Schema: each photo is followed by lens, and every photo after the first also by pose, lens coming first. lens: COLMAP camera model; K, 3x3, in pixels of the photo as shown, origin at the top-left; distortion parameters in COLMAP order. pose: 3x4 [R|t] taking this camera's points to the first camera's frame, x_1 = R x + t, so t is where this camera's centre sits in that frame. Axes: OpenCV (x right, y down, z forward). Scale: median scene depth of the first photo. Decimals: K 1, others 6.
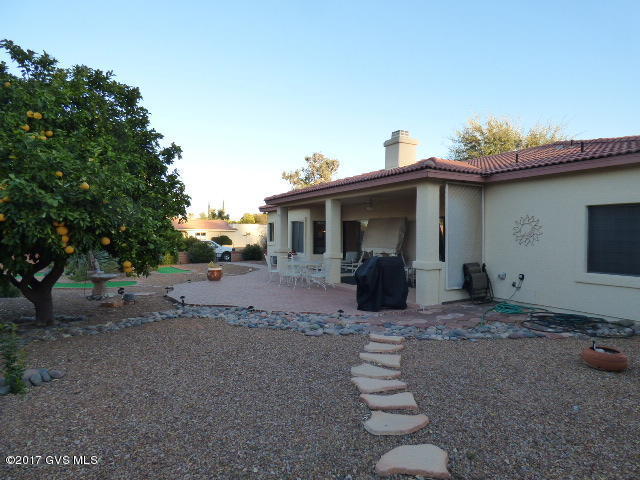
lens RADIAL K [[392.1, 0, 325.2], [0, 392.1, 238.0], [0, 0, 1]] dist [-0.002979, -0.000641]
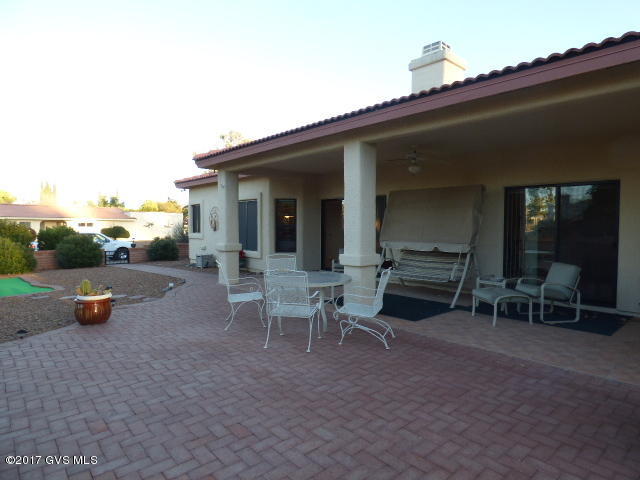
lens RADIAL K [[392.1, 0, 325.2], [0, 392.1, 238.0], [0, 0, 1]] dist [-0.002979, -0.000641]
pose [[0.973171, -0.013496, 0.229687, -0.068521], [0.007977, 0.999657, 0.024937, 0.002480], [-0.229945, -0.022436, 0.972945, 0.271760]]
